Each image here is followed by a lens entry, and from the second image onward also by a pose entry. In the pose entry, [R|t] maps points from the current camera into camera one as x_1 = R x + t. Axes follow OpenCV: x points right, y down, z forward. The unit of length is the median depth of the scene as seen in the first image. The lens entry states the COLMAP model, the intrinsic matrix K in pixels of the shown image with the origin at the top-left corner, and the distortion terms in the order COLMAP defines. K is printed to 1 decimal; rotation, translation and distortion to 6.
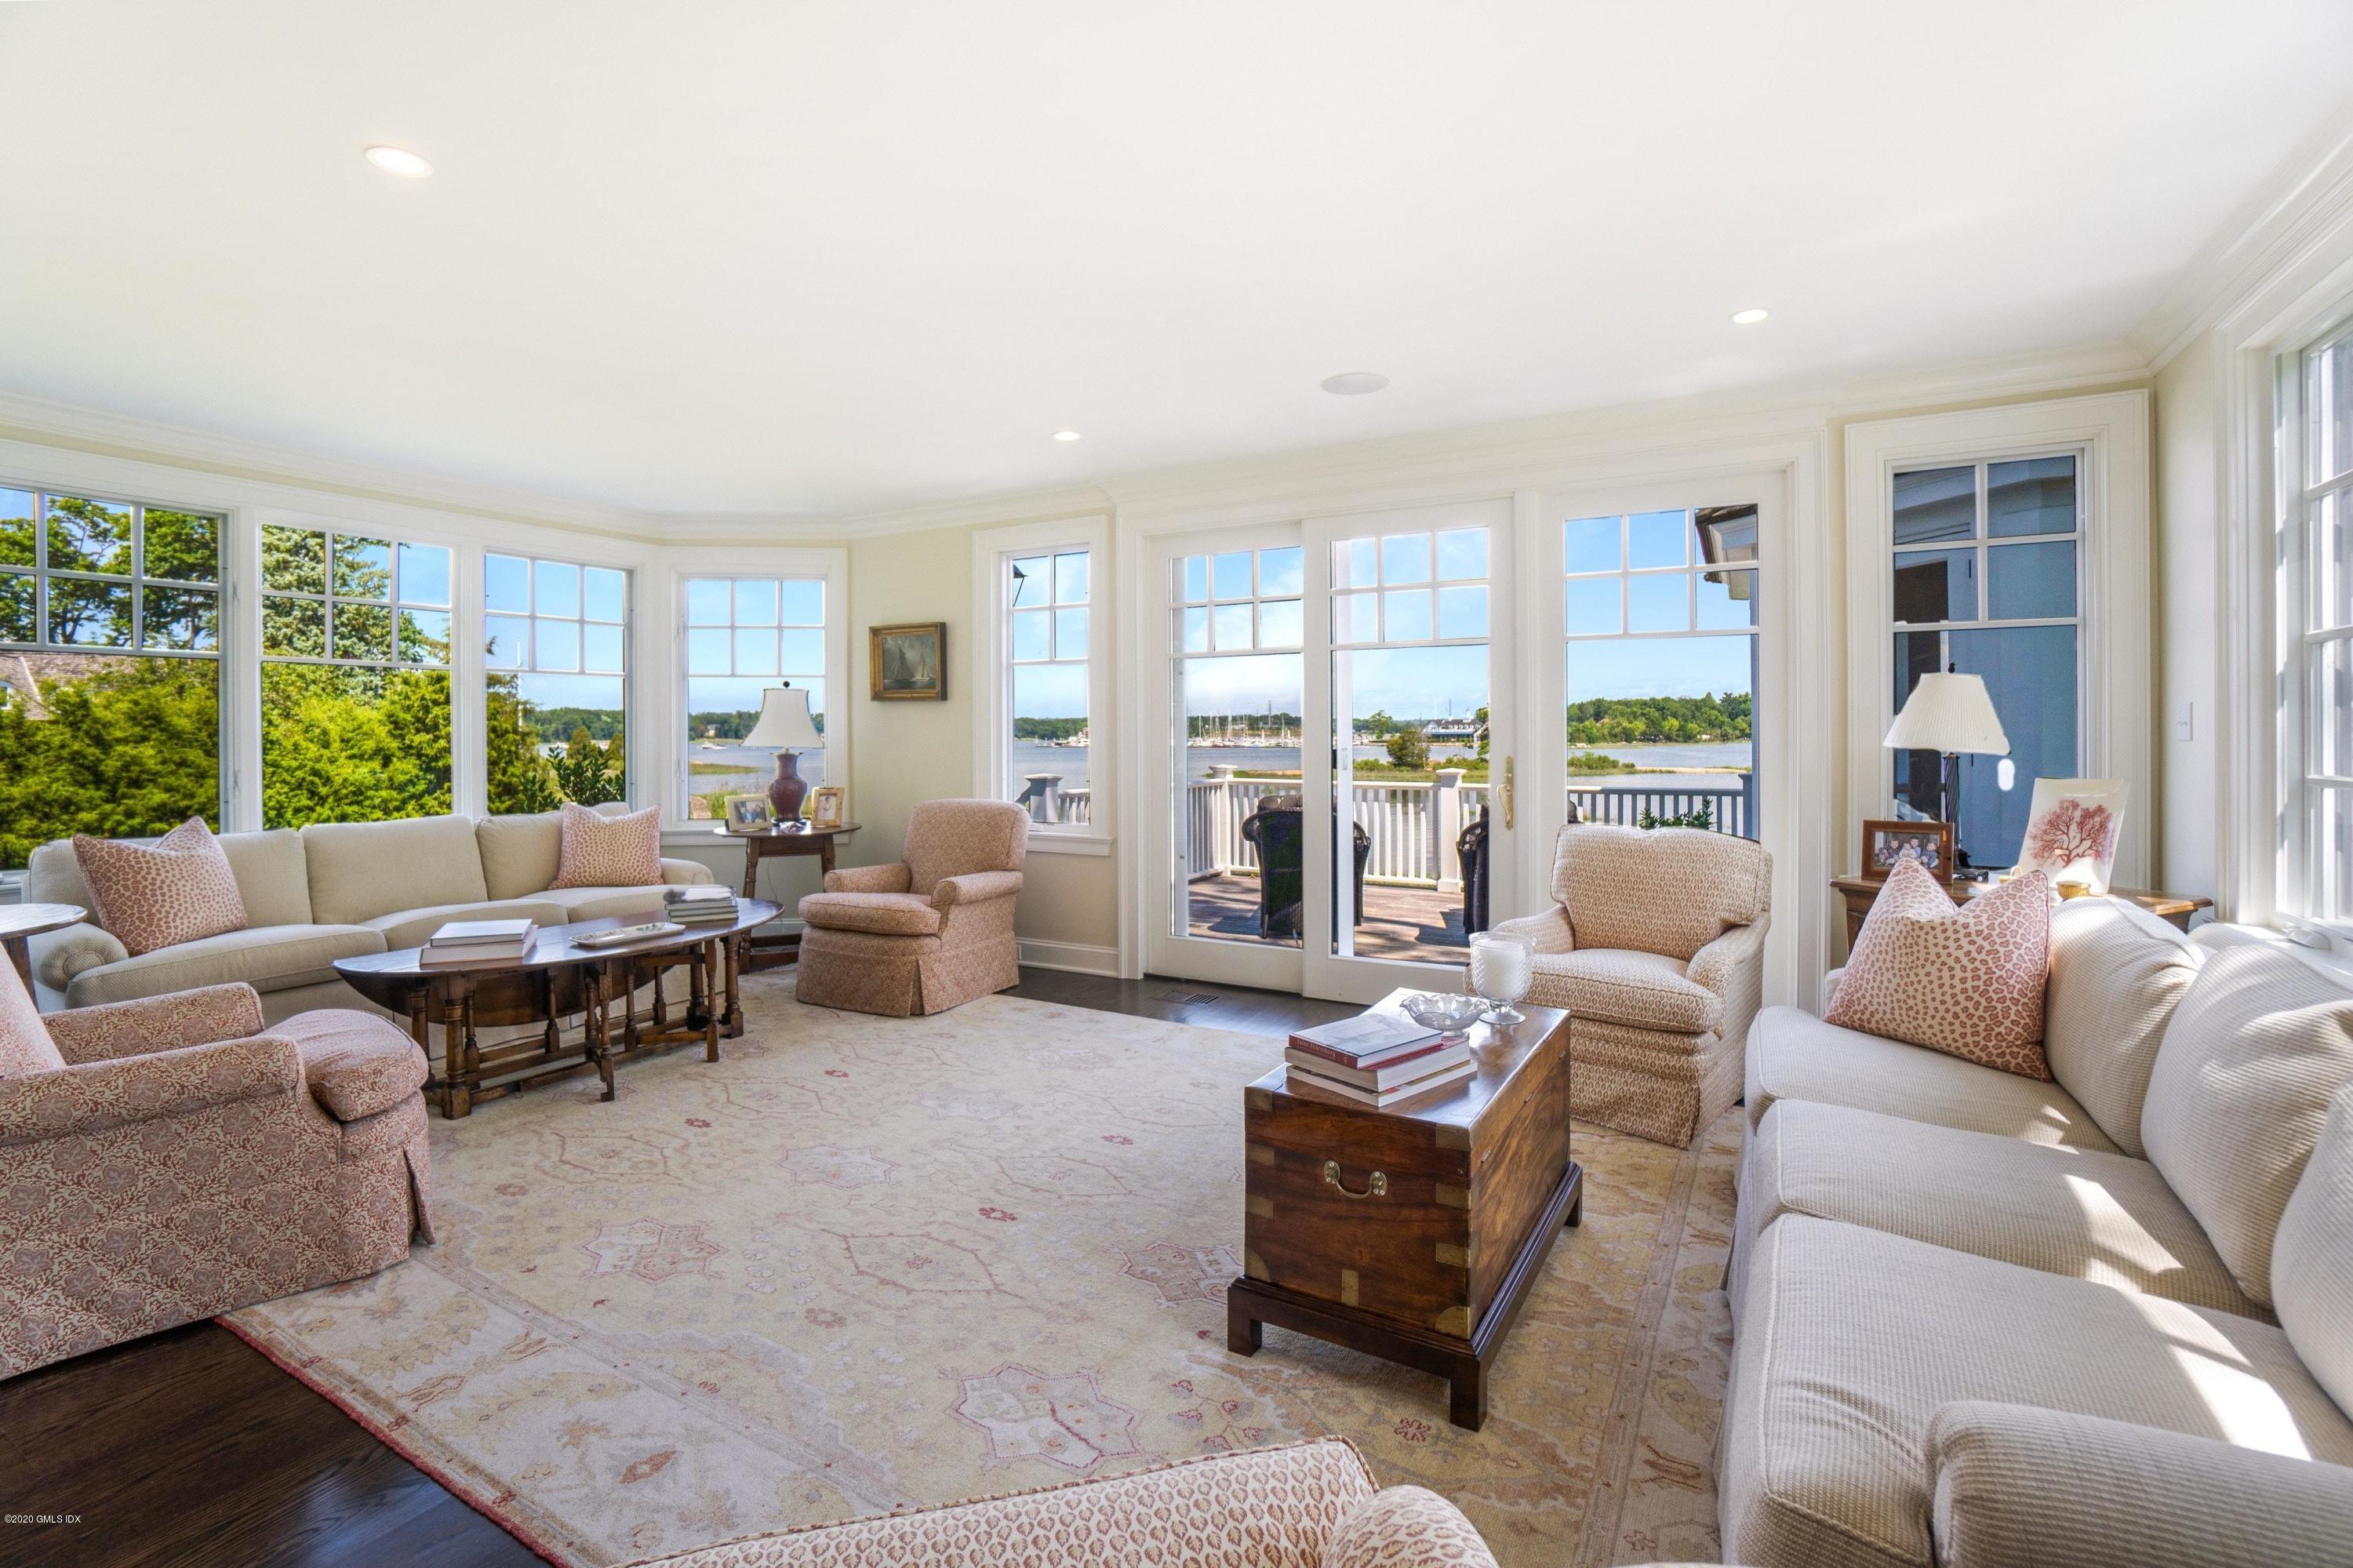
lens RADIAL K [[1056.1, 0, 1162.7], [0, 1056.1, 768.0], [0, 0, 1]] dist [0.001857, 0.000098]
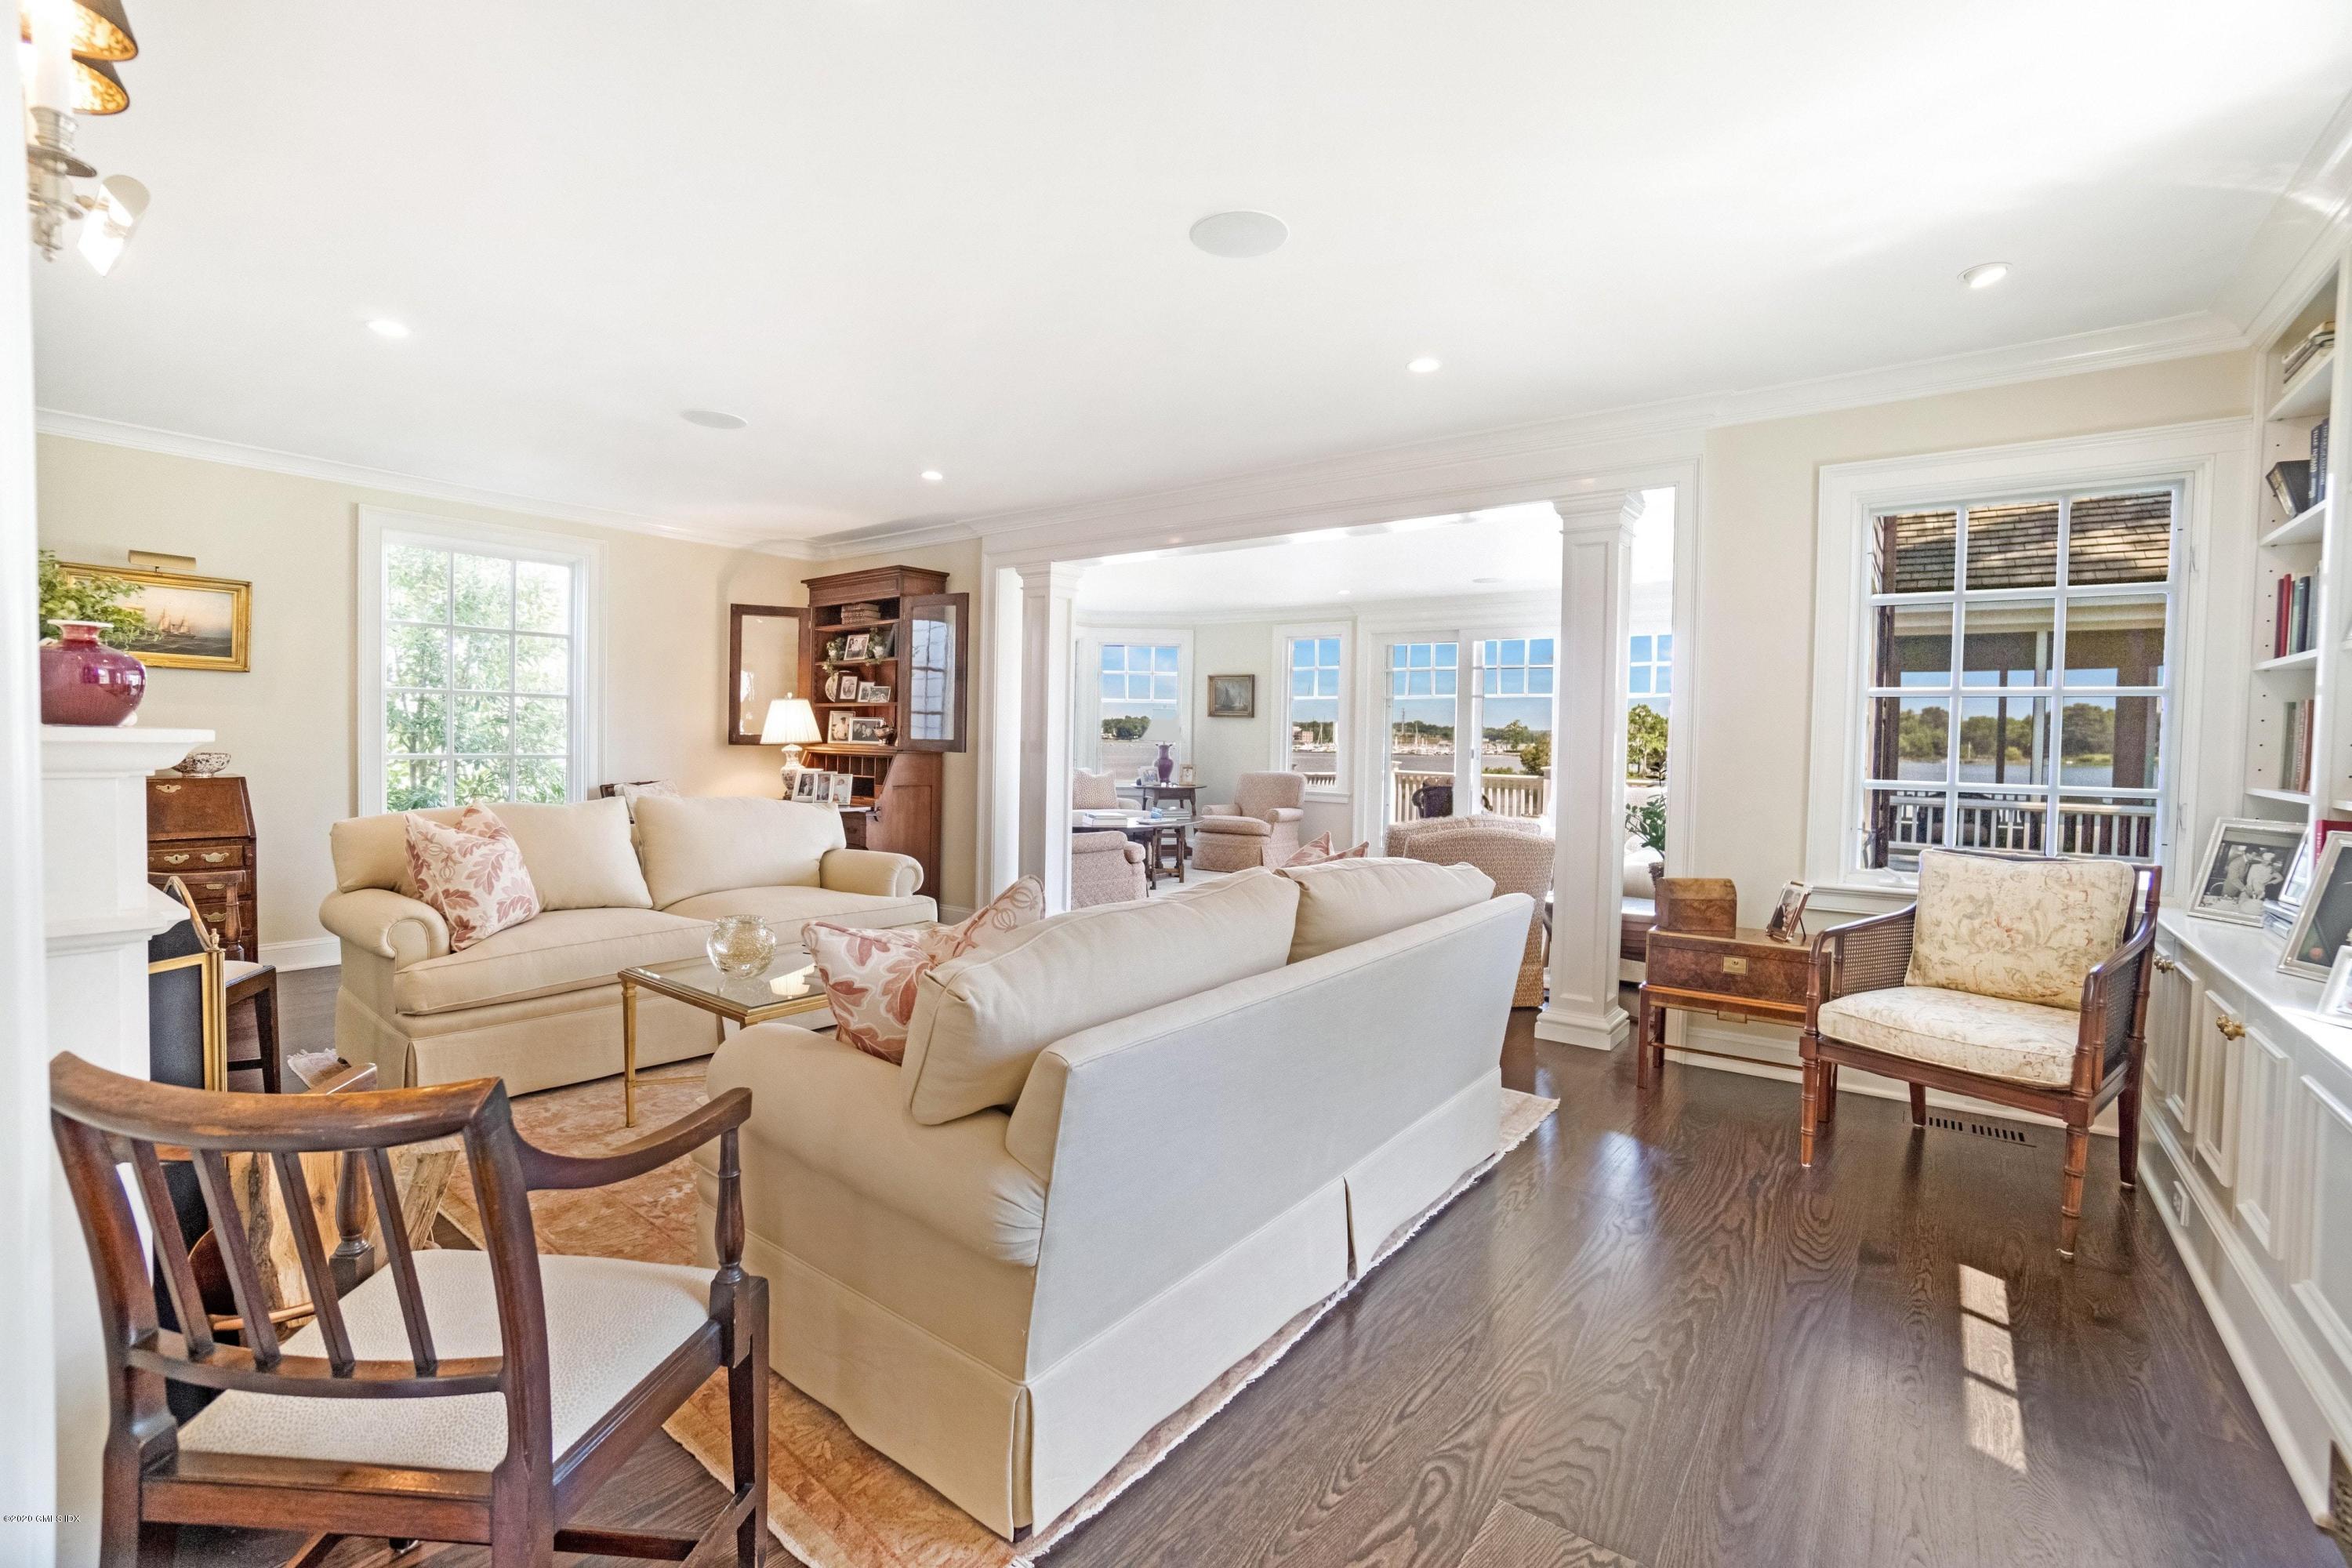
lens RADIAL K [[1055.6, 0, 1185.0], [0, 1055.6, 779.3], [0, 0, 1]] dist [0.001857, 0.000098]
pose [[0.994583, 0.030254, -0.099441, -0.133399], [-0.029428, 0.999519, 0.009756, 0.026399], [0.099689, -0.006777, 0.994996, -0.783246]]
